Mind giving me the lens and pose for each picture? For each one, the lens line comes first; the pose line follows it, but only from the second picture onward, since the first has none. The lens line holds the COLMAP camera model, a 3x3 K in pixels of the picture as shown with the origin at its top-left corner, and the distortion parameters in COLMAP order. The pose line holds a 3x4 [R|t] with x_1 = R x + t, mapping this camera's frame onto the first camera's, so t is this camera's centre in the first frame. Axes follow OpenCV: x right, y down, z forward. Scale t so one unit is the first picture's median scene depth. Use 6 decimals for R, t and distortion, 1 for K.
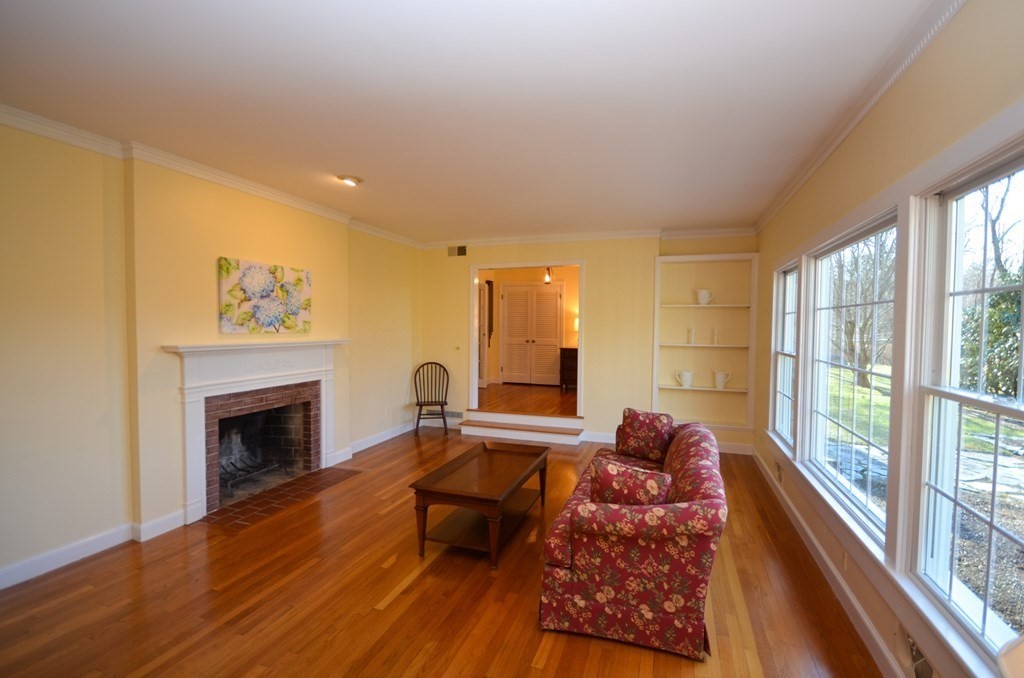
lens RADIAL K [[451.6, 0, 513.7], [0, 451.6, 343.2], [0, 0, 1]] dist [-0.010558, 0.000117]
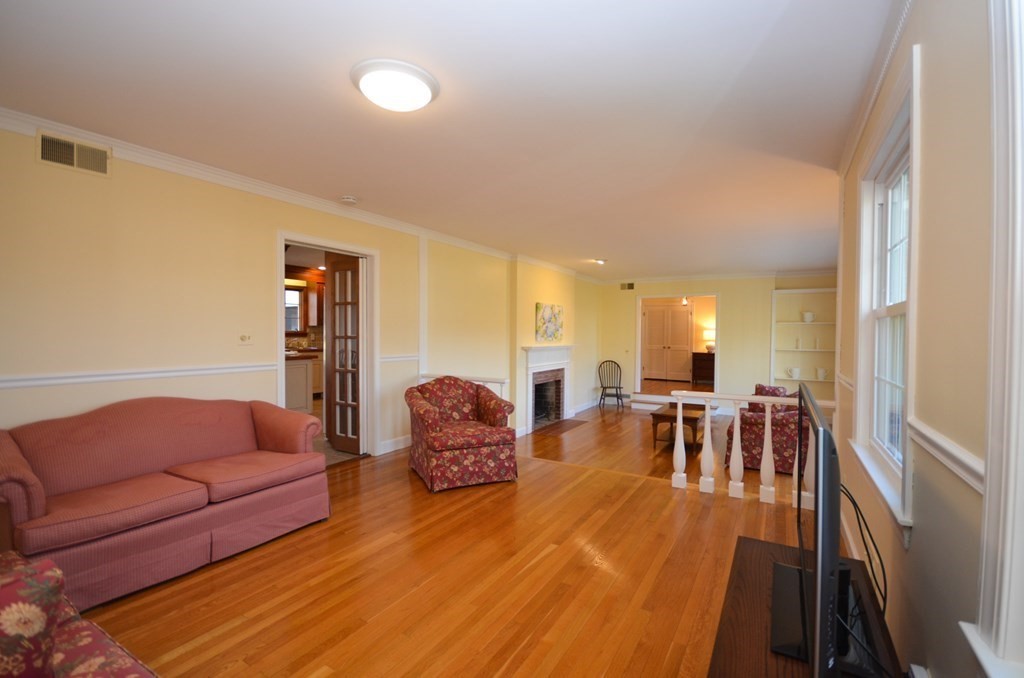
lens RADIAL K [[451.6, 0, 513.7], [0, 451.6, 343.2], [0, 0, 1]] dist [-0.010558, 0.000117]
pose [[0.980303, 0.003893, -0.197460, -0.266396], [-0.007563, 0.999812, -0.017837, 0.018320], [0.197353, 0.018979, 0.980149, -0.722932]]
